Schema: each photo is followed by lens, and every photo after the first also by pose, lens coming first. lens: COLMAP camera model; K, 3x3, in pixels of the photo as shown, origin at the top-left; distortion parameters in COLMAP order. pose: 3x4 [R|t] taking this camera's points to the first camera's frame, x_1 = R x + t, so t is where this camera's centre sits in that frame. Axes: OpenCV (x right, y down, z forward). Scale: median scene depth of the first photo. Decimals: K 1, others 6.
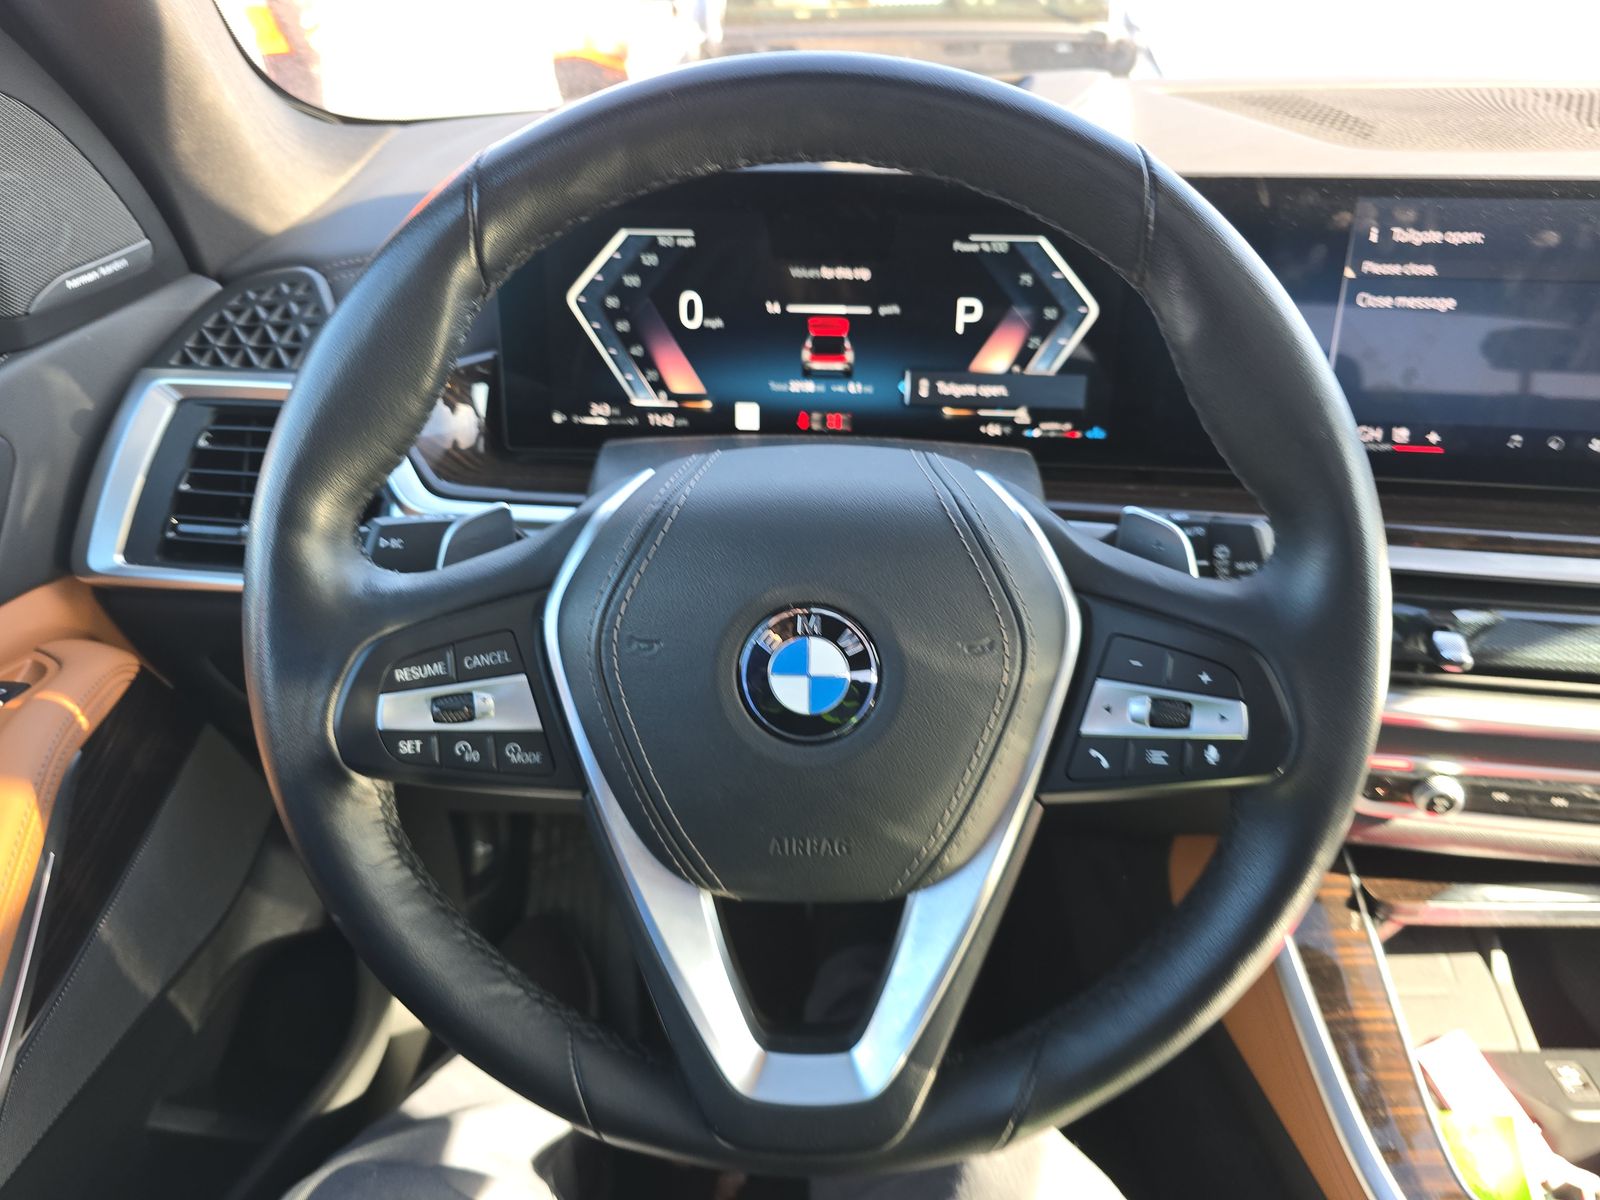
lens RADIAL K [[1074.0, 0, 799.5], [0, 1074.0, 599.3], [0, 0, 1]] dist [0.010597, -0.011791]
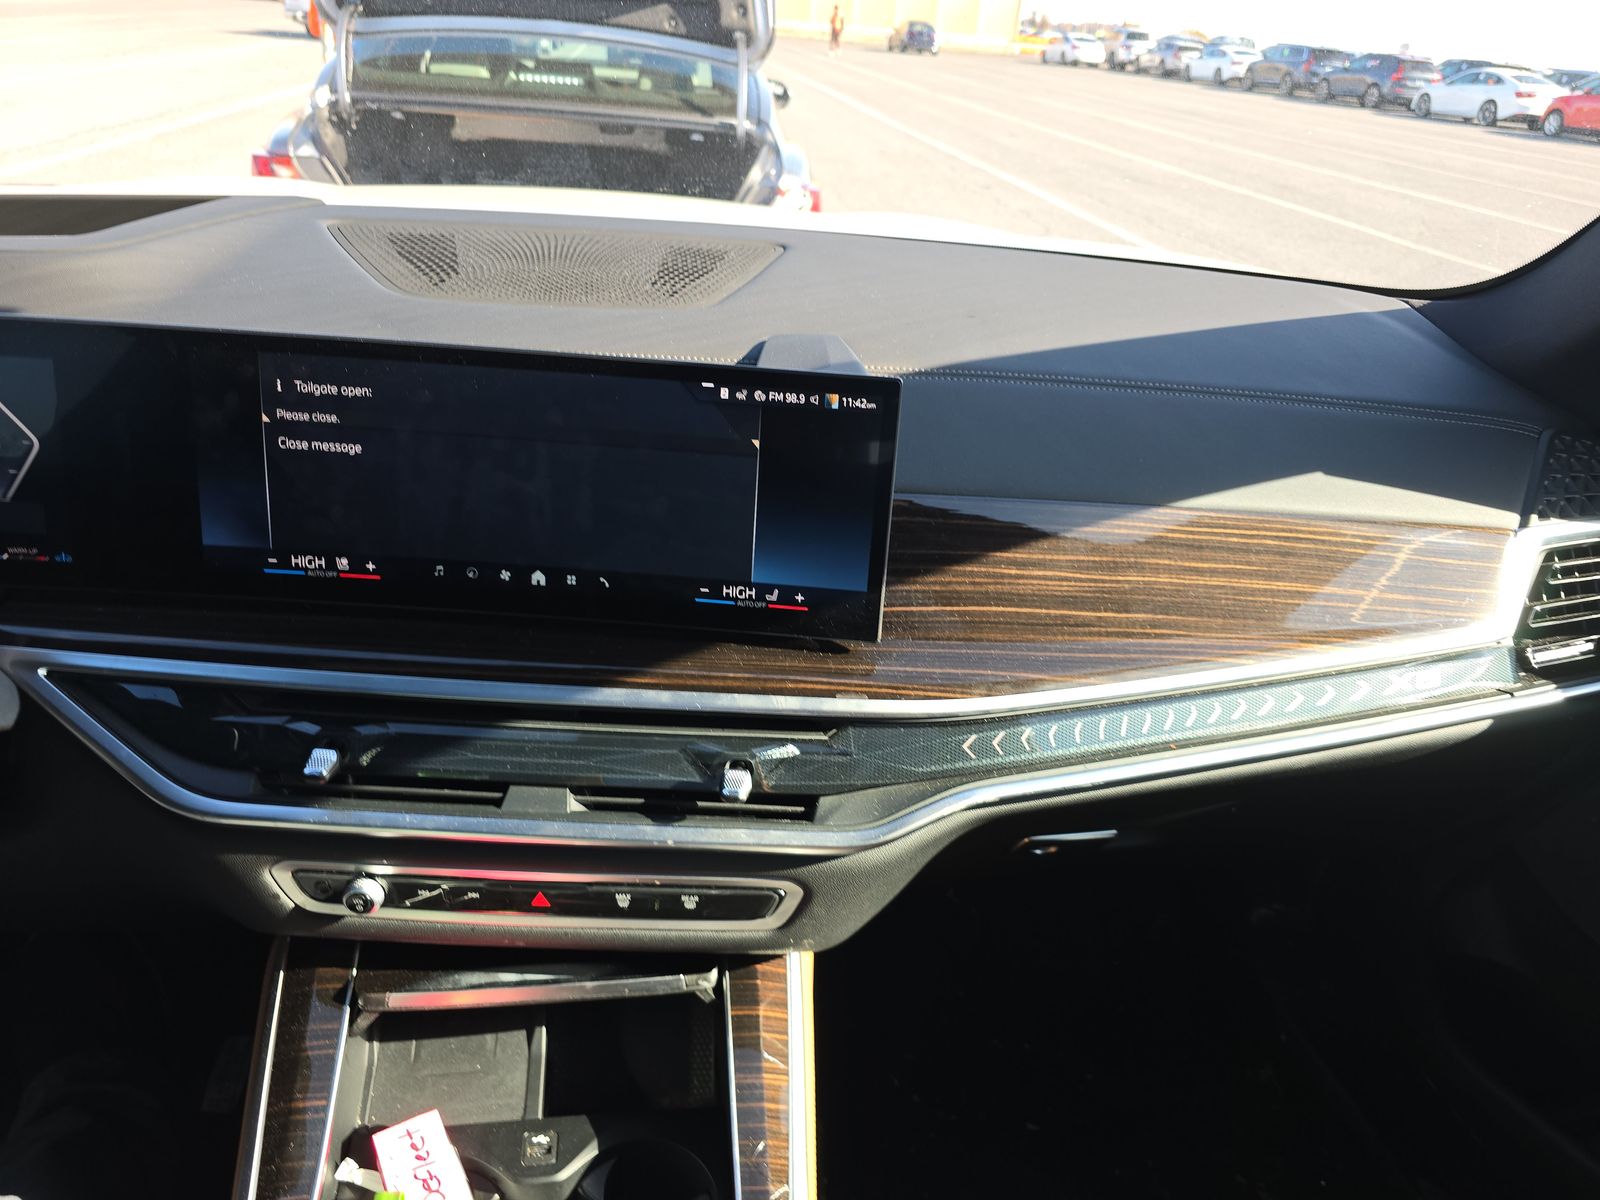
lens RADIAL K [[1074.0, 0, 802.6], [0, 1074.0, 597.7], [0, 0, 1]] dist [0.010597, -0.011791]
pose [[0.984353, -0.000120, 0.176209, 0.795181], [0.008420, 0.998889, -0.046358, -0.060487], [-0.176007, 0.047116, 0.983261, -0.153070]]
